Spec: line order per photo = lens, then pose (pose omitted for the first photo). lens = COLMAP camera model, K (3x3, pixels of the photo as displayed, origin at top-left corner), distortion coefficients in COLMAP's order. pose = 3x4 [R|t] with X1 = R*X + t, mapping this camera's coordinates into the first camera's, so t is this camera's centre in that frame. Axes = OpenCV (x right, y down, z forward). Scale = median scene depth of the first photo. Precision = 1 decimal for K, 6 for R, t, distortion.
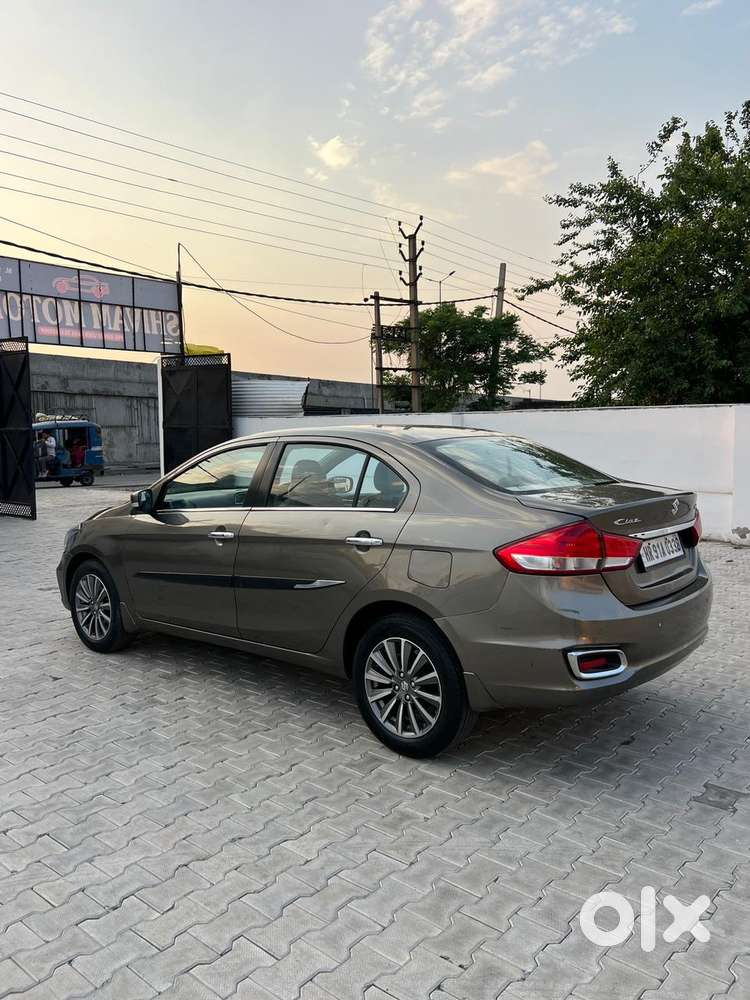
lens RADIAL K [[768.9, 0, 369.8], [0, 768.9, 492.7], [0, 0, 1]] dist [0.053294, -0.063707]
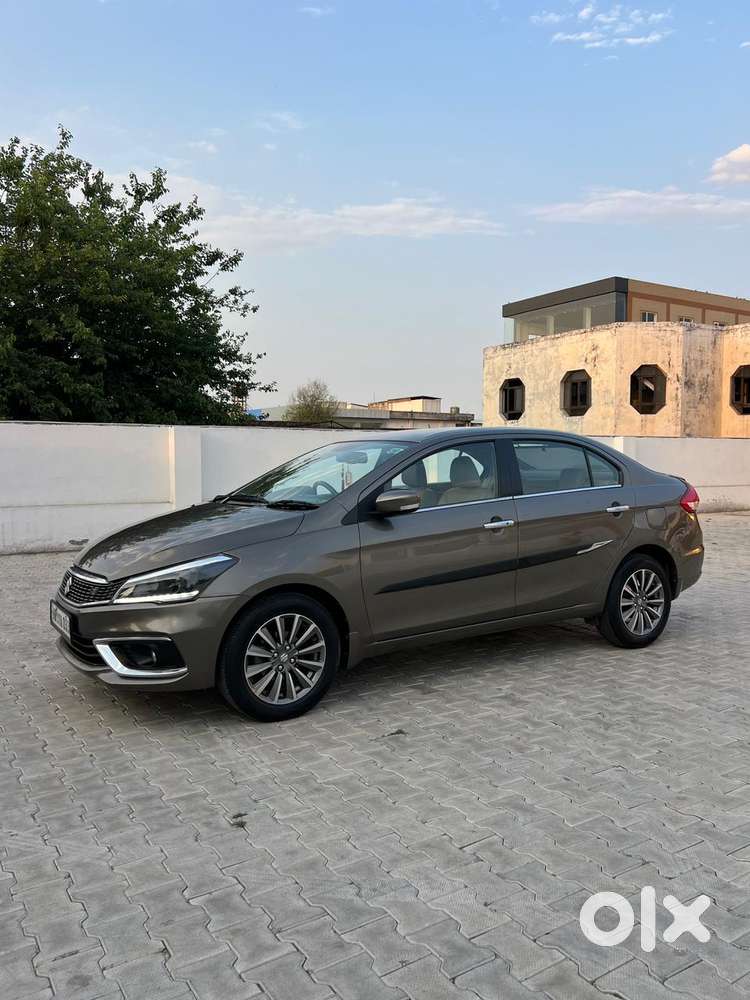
lens RADIAL K [[768.9, 0, 374.3], [0, 768.9, 497.3], [0, 0, 1]] dist [0.053294, -0.063707]
pose [[0.284299, -0.039226, 0.957933, -0.361718], [0.072376, 0.997190, 0.019354, -0.004516], [-0.956000, 0.063829, 0.286340, 0.246507]]
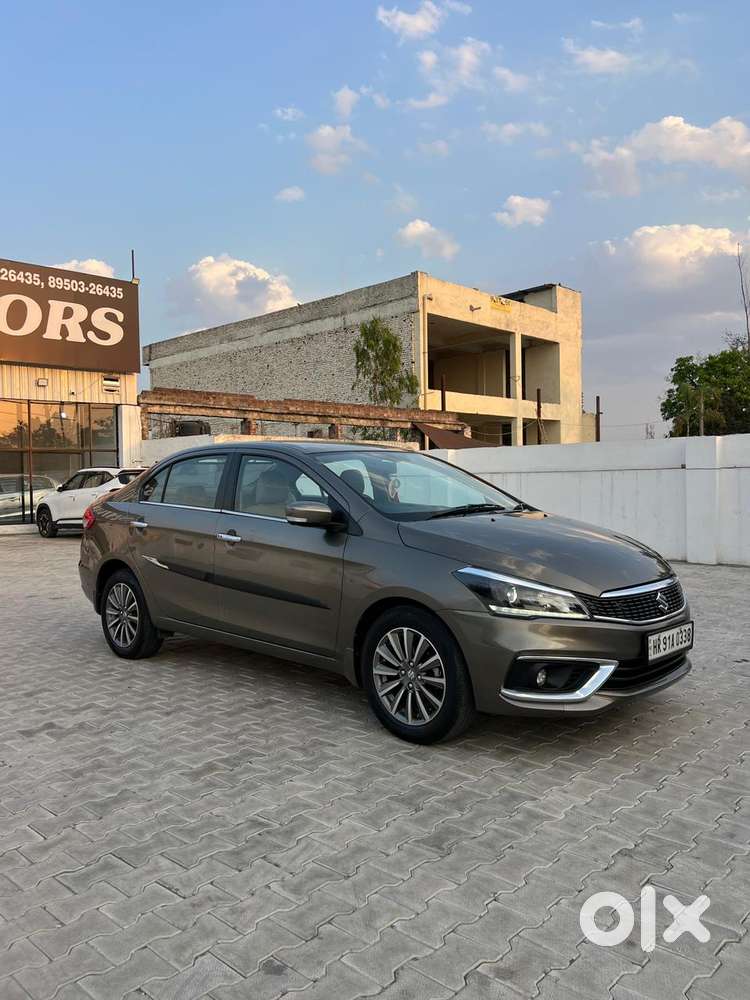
lens RADIAL K [[768.9, 0, 381.0], [0, 768.9, 502.6], [0, 0, 1]] dist [0.053294, -0.063707]
pose [[-0.998694, 0.028277, 0.042544, -0.056065], [0.032621, 0.993921, 0.105150, -0.035312], [-0.039312, 0.106400, -0.993546, 0.670103]]
